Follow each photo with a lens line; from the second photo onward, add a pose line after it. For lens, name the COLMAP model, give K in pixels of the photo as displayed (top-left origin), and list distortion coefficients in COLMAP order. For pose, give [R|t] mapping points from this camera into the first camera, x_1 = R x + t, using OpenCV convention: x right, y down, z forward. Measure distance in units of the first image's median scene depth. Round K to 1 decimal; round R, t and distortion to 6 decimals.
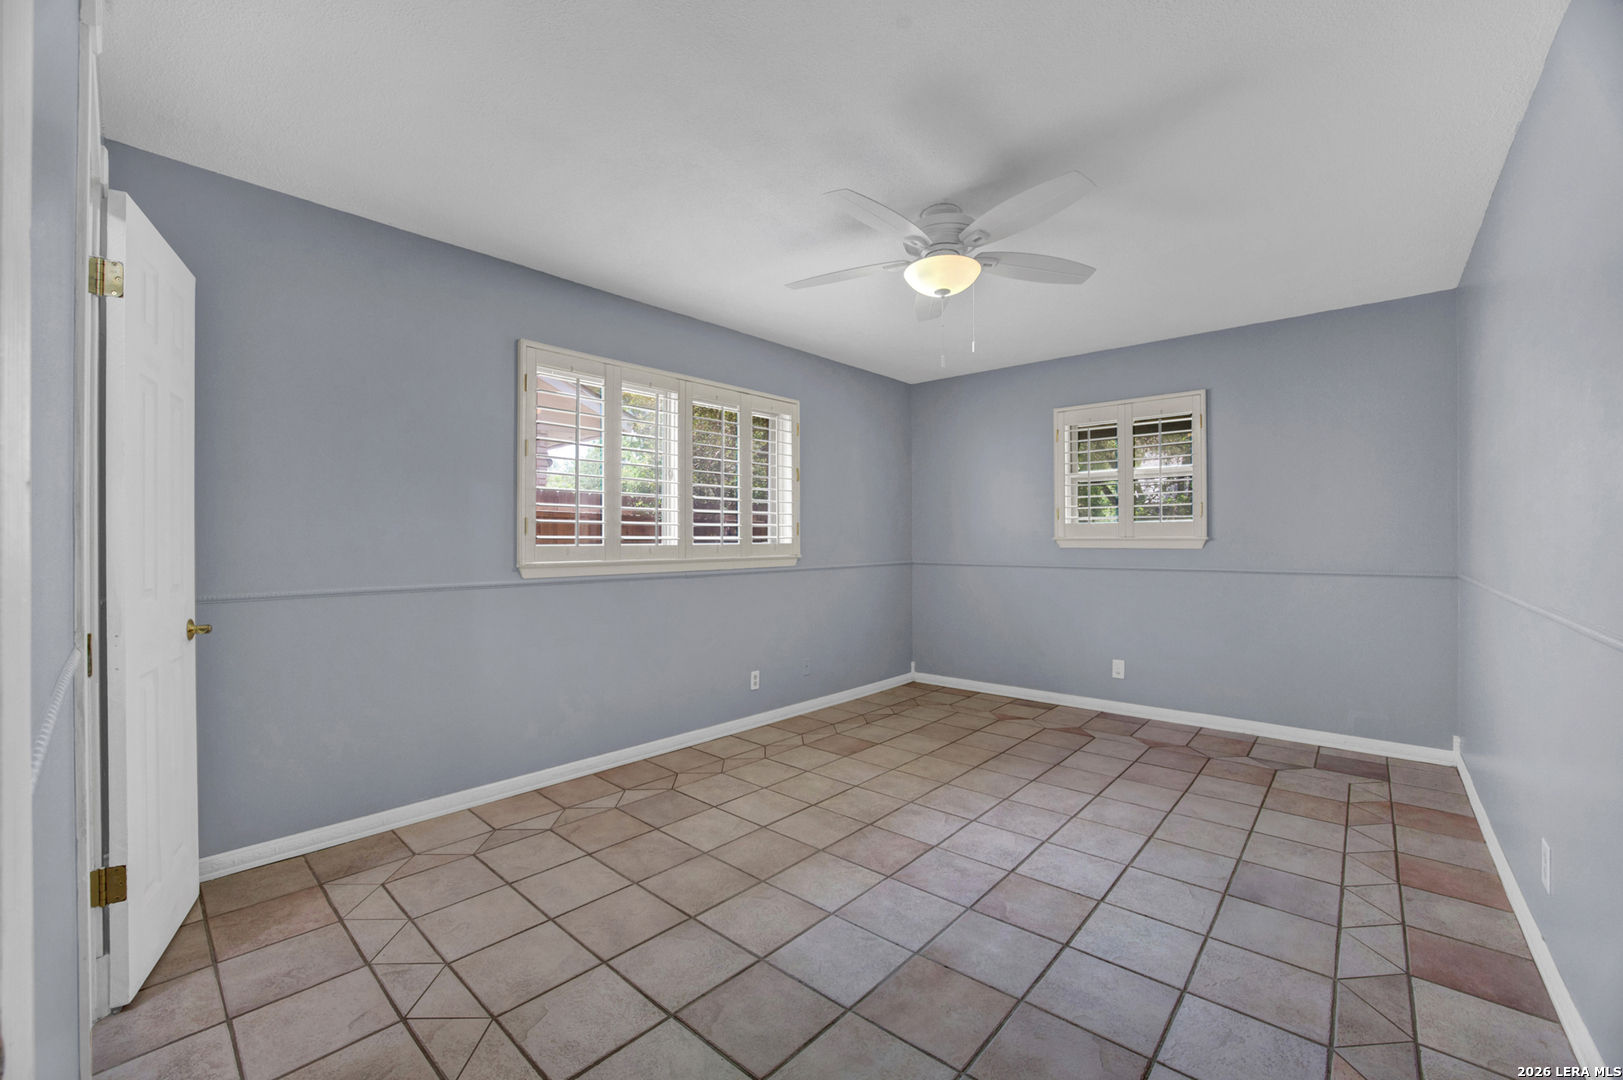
lens RADIAL K [[665.9, 0, 800.5], [0, 665.9, 545.8], [0, 0, 1]] dist [-0.058499, 0.012495]
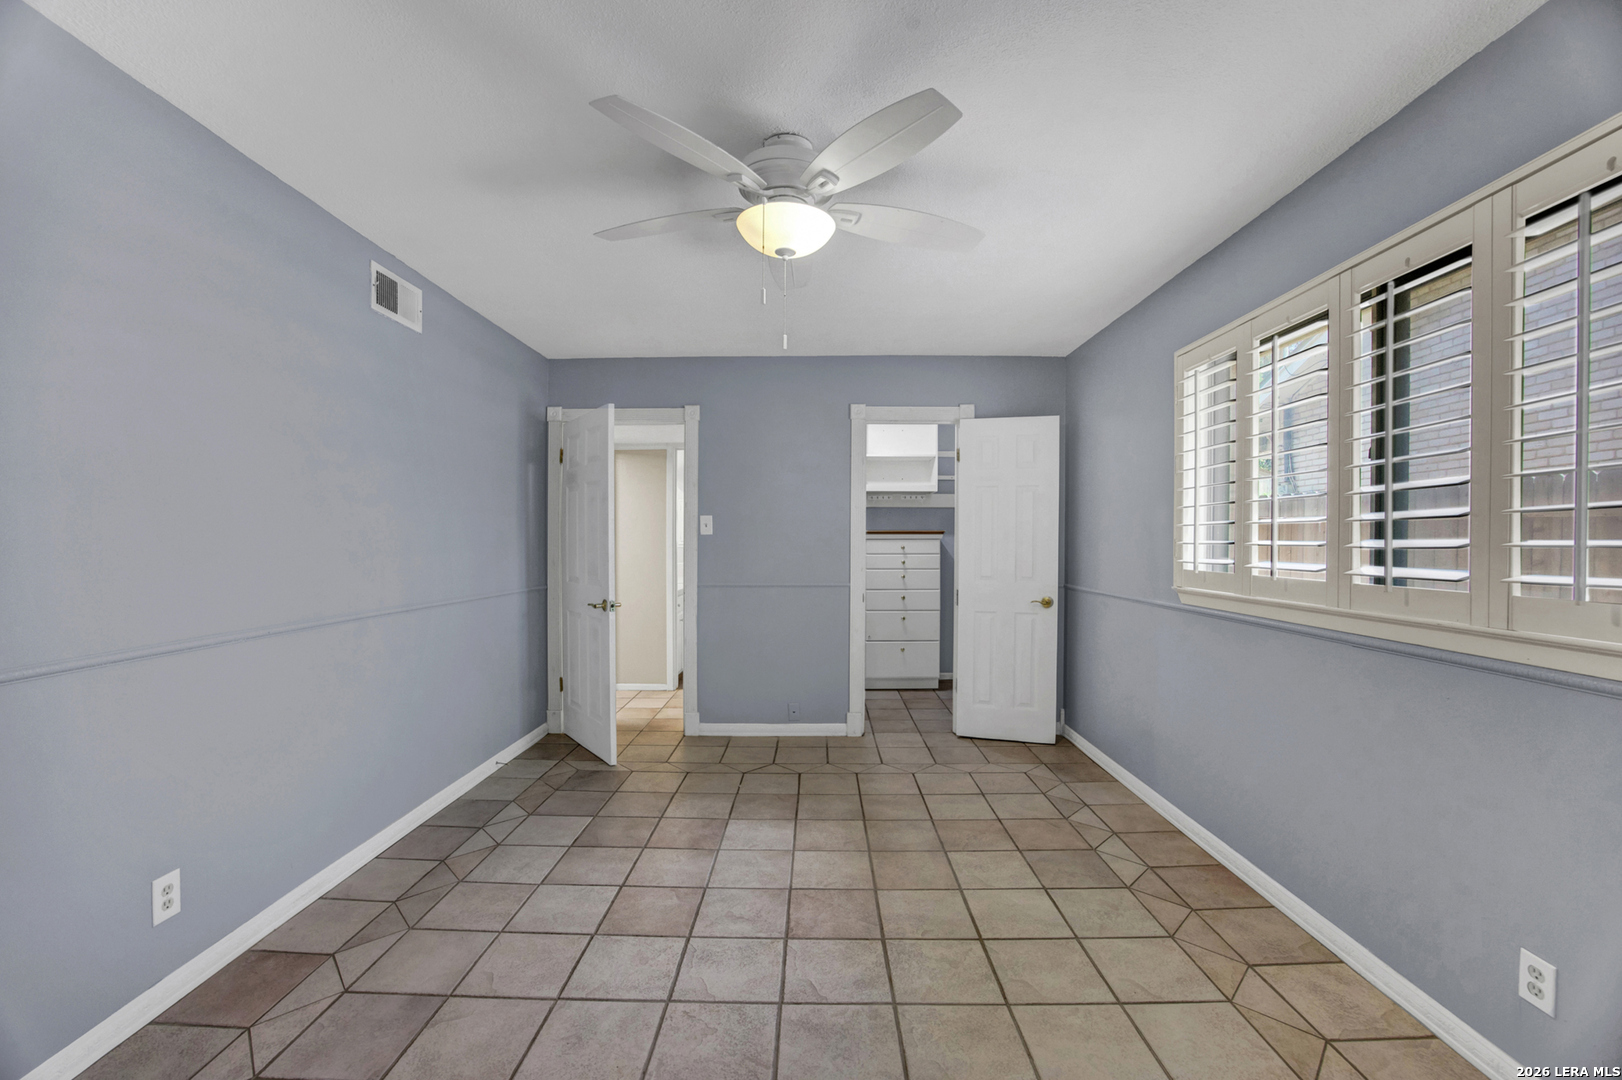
lens RADIAL K [[627.9, 0, 808.9], [0, 627.9, 558.8], [0, 0, 1]] dist [-0.001033, -0.000056]
pose [[-0.742793, 0.018495, -0.669266, 0.718317], [0.006200, 0.999766, 0.020747, -0.044671], [0.669493, 0.011261, -0.742733, 1.625276]]
